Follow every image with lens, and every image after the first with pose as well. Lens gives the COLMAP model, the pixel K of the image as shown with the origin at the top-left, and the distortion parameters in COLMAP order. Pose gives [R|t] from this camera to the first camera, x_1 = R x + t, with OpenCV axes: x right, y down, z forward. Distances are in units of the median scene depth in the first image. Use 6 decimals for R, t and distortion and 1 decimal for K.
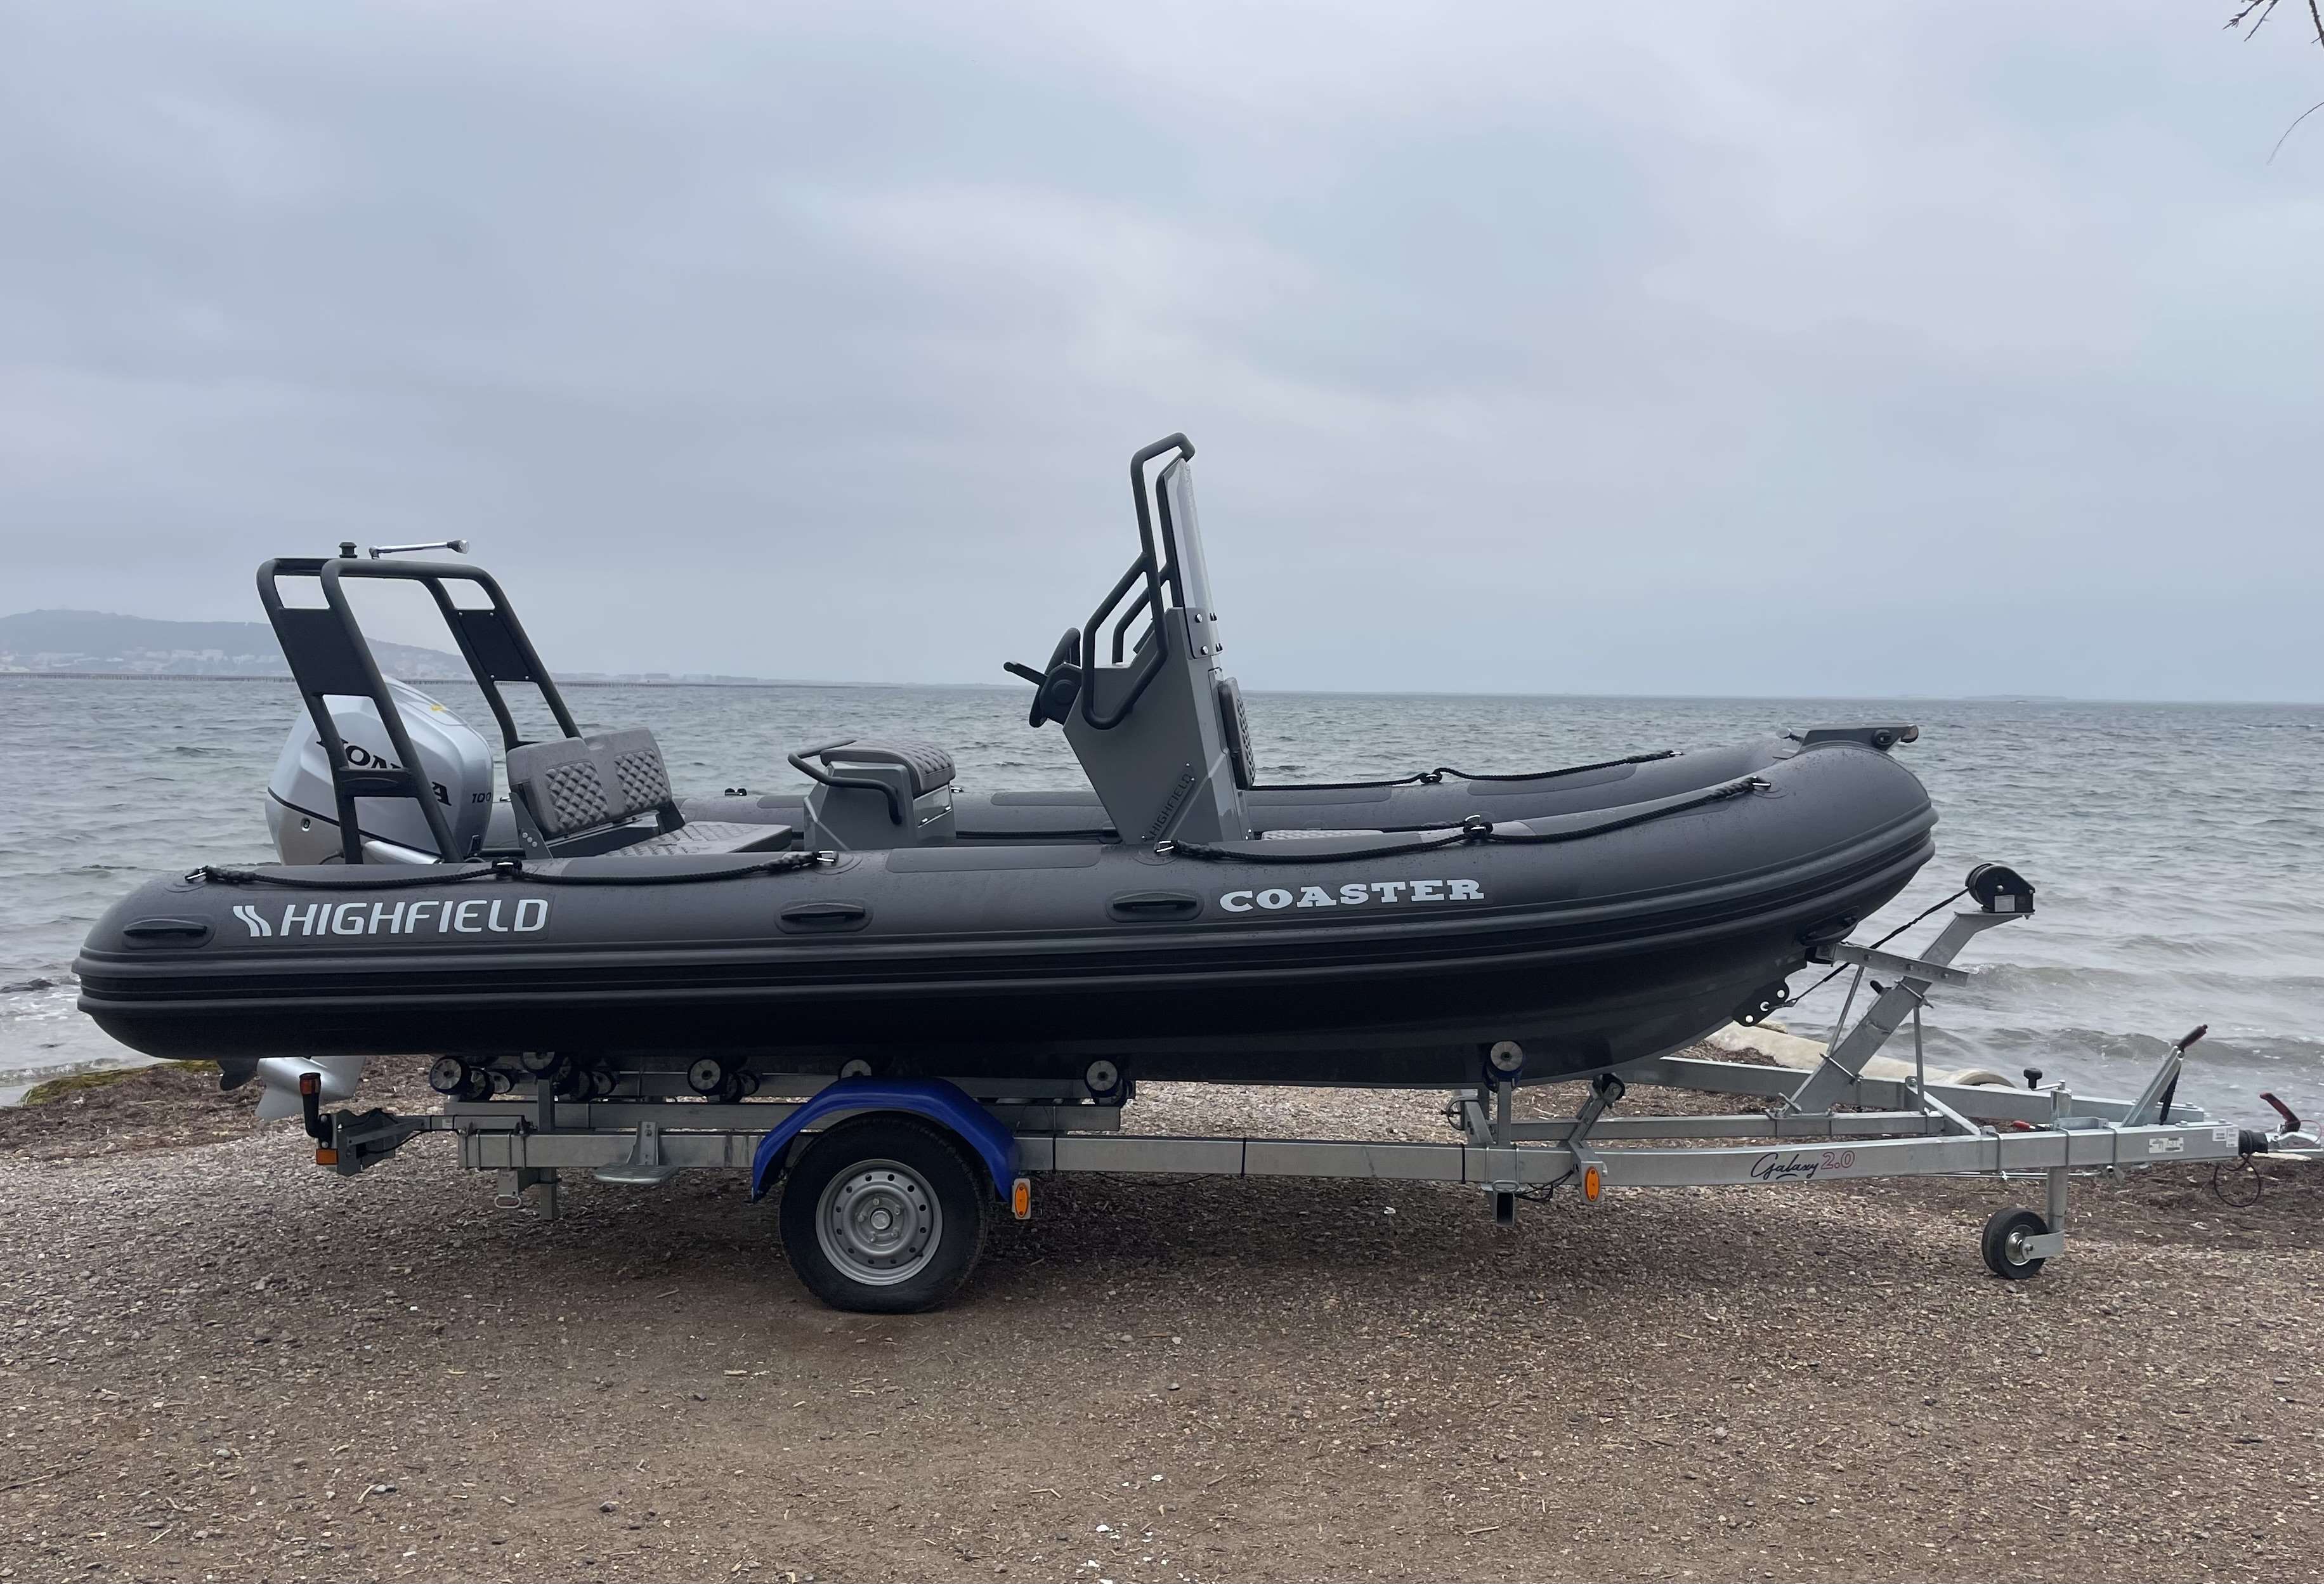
lens RADIAL K [[1939.7, 0, 1217.3], [0, 1939.7, 818.9], [0, 0, 1]] dist [0.052643, -0.017208]
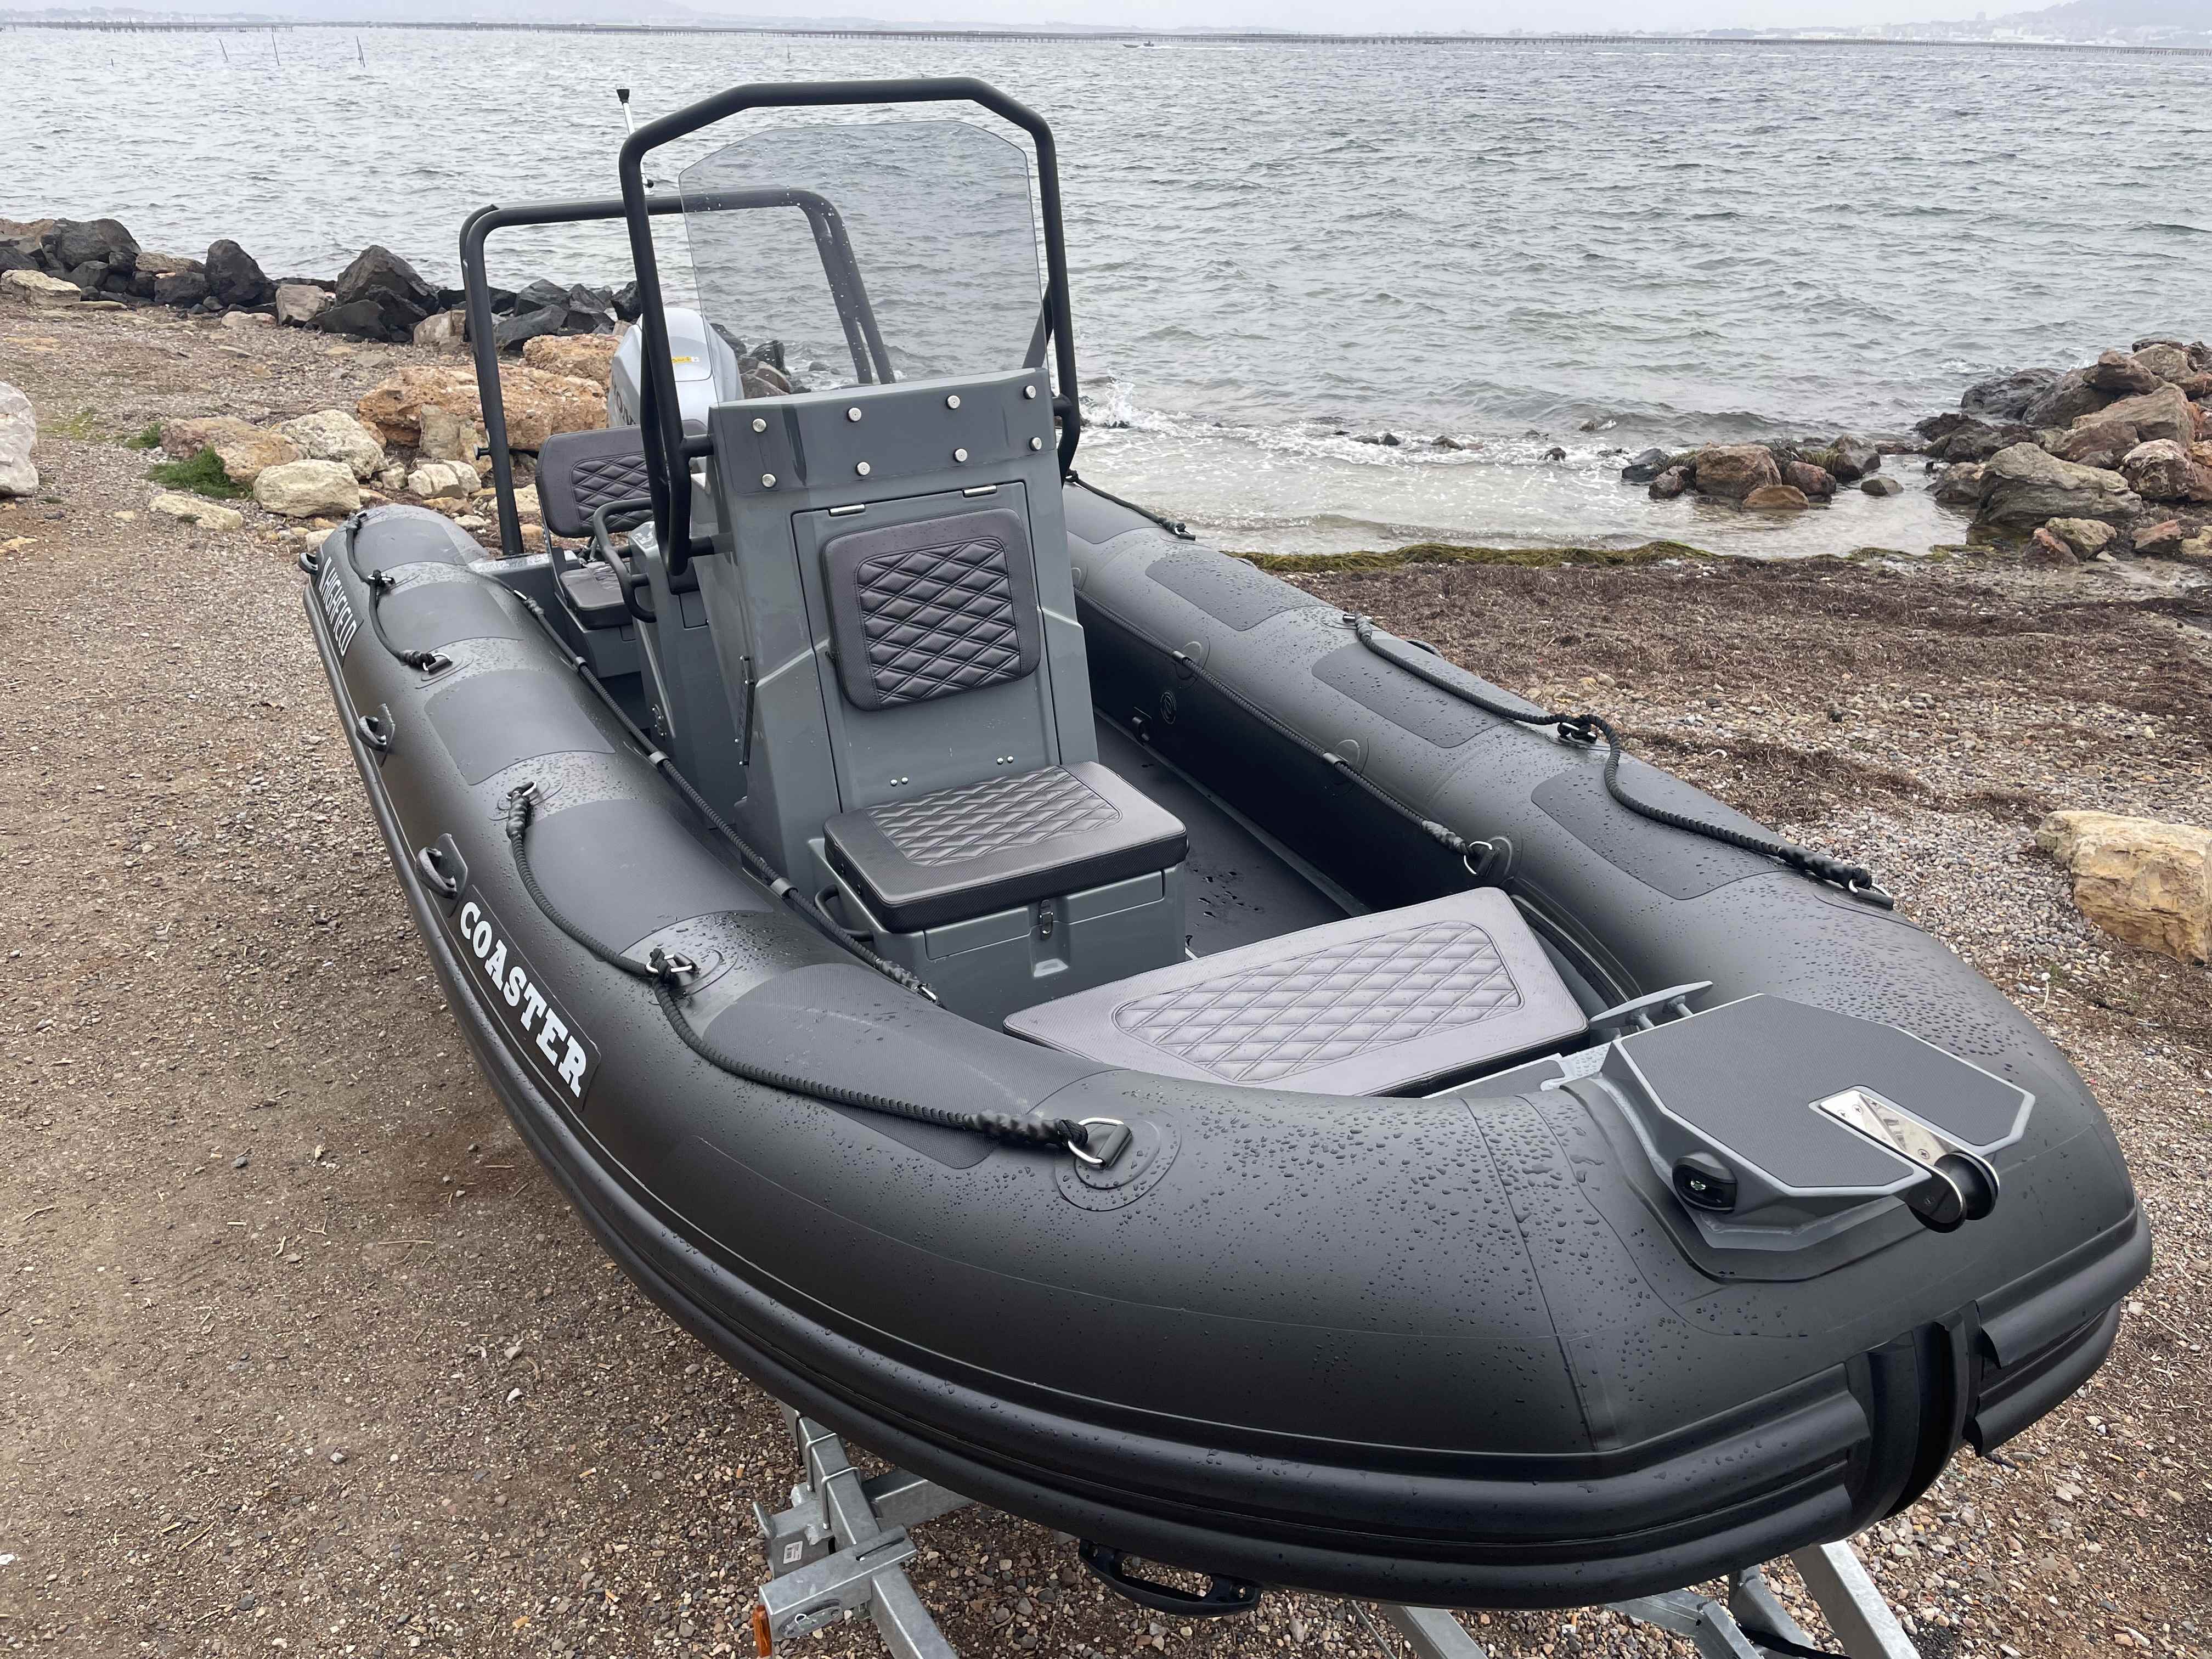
lens RADIAL K [[1666.9, 0, 1107.0], [0, 1666.9, 824.2], [0, 0, 1]] dist [0.089071, -0.120271]
pose [[0.501254, 0.358091, -0.787728, 0.542768], [-0.062137, 0.922898, 0.379998, -0.211524], [0.863066, -0.141529, 0.484857, 0.903102]]
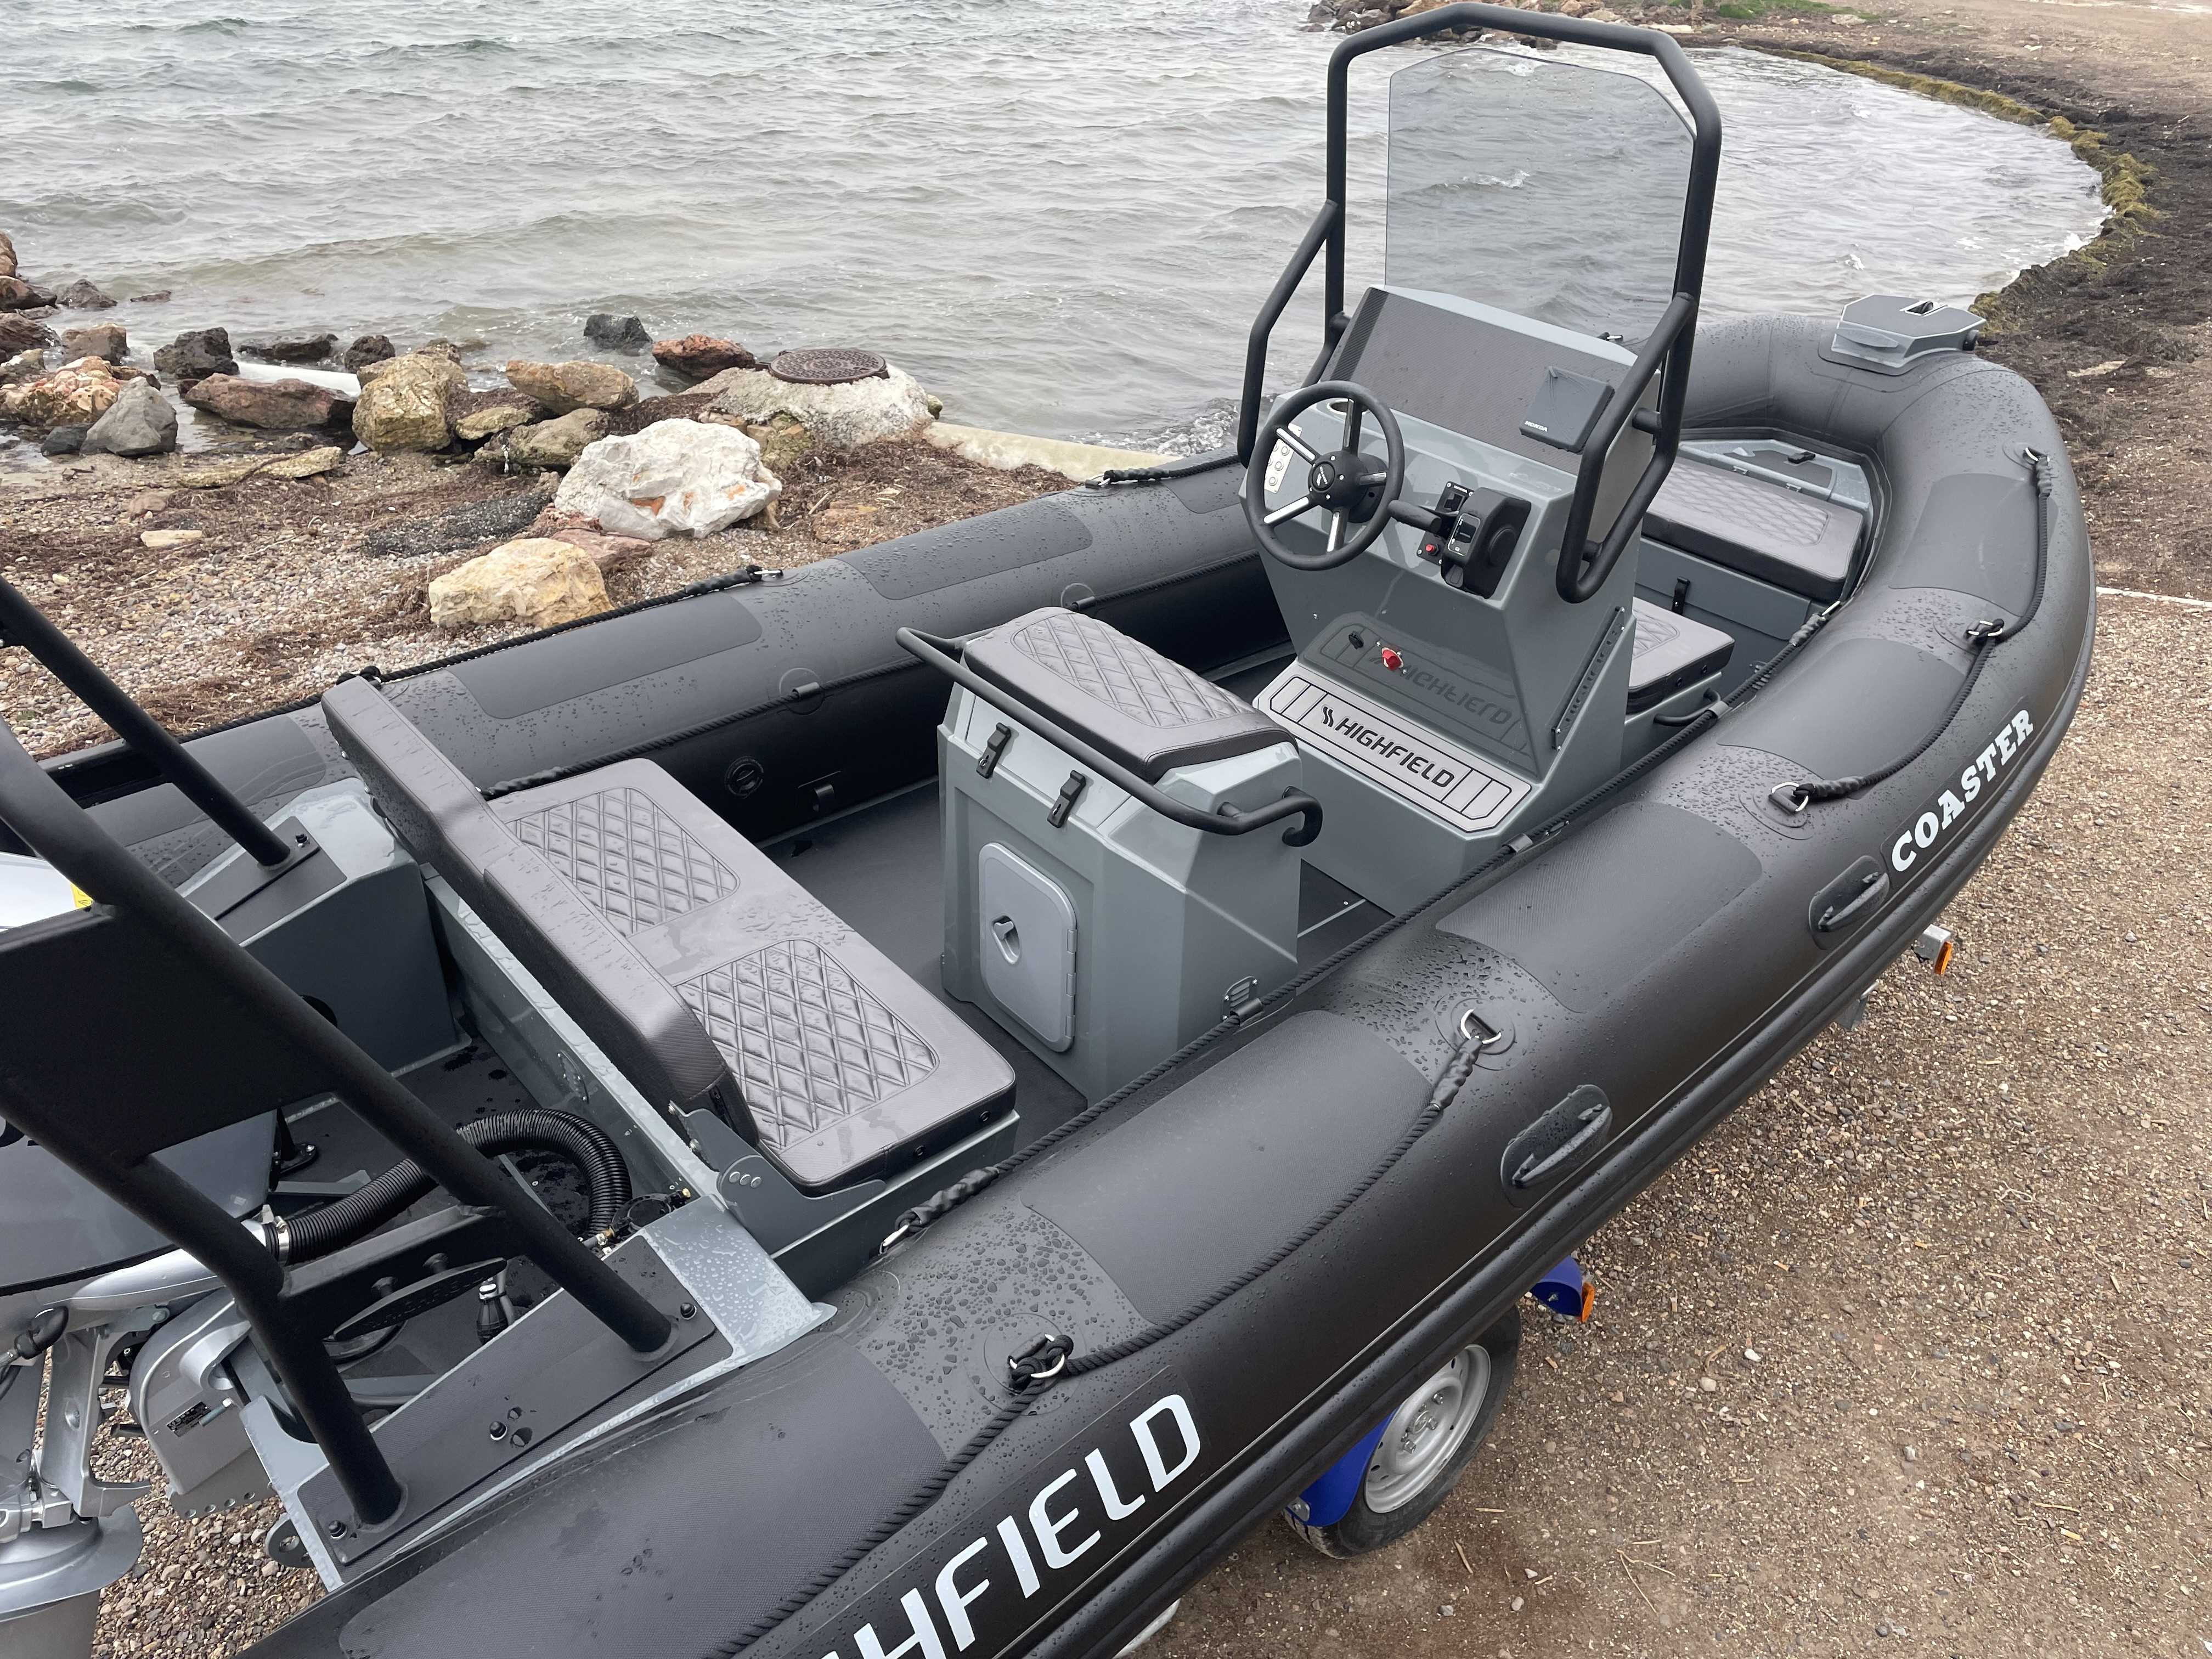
lens RADIAL K [[1666.9, 0, 1119.1], [0, 1666.9, 808.4], [0, 0, 1]] dist [0.089071, -0.120271]
pose [[0.711888, -0.351281, 0.608126, -0.543209], [0.030946, 0.880765, 0.472542, -0.261449], [-0.701611, -0.317578, 0.637876, 0.806020]]
